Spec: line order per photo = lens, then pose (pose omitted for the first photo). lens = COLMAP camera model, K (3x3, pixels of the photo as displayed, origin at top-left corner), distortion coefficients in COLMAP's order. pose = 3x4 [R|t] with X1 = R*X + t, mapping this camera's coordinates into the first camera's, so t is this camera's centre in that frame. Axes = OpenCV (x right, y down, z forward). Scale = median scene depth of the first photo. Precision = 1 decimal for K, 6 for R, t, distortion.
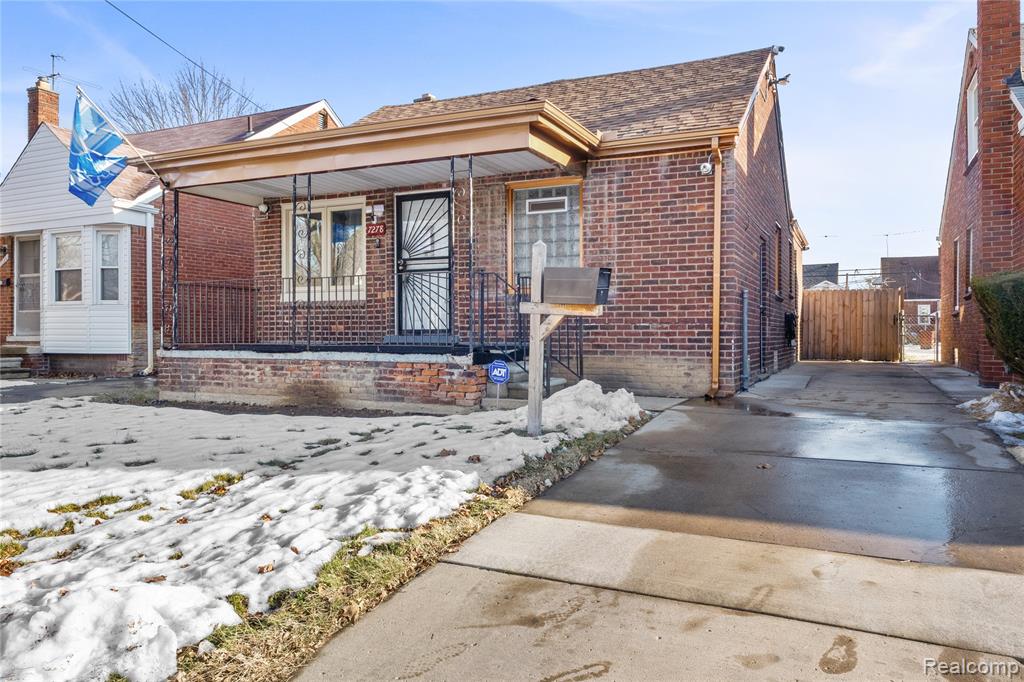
lens RADIAL K [[727.3, 0, 512.0], [0, 727.3, 341.0], [0, 0, 1]] dist [-0.005676, -0.001820]
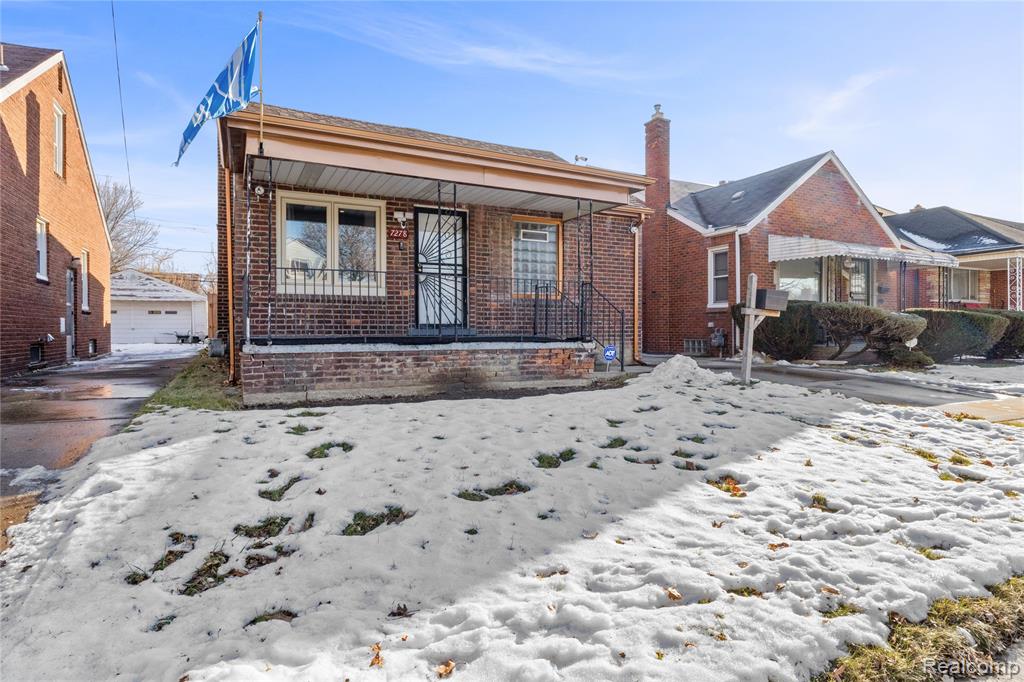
lens RADIAL K [[552.1, 0, 509.9], [0, 552.1, 333.2], [0, 0, 1]] dist [-0.010413, -0.000928]
pose [[0.620993, -0.004846, 0.783801, -0.805751], [0.009002, 0.999959, -0.000950, 0.001663], [-0.783764, 0.007646, 0.621012, 0.372698]]
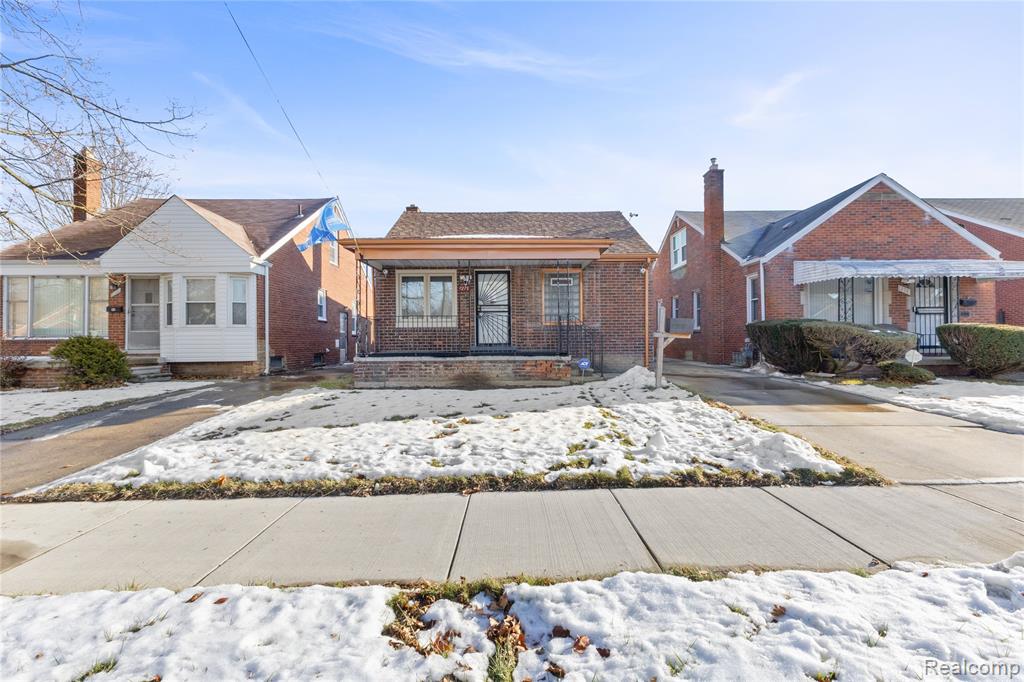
lens RADIAL K [[438.9, 0, 509.7], [0, 438.9, 339.9], [0, 0, 1]] dist [0.002869, 0.000271]
pose [[0.904641, -0.005969, 0.426132, -0.600481], [0.012198, 0.999855, -0.011889, -0.010767], [-0.425999, 0.015953, 0.904583, -0.046945]]
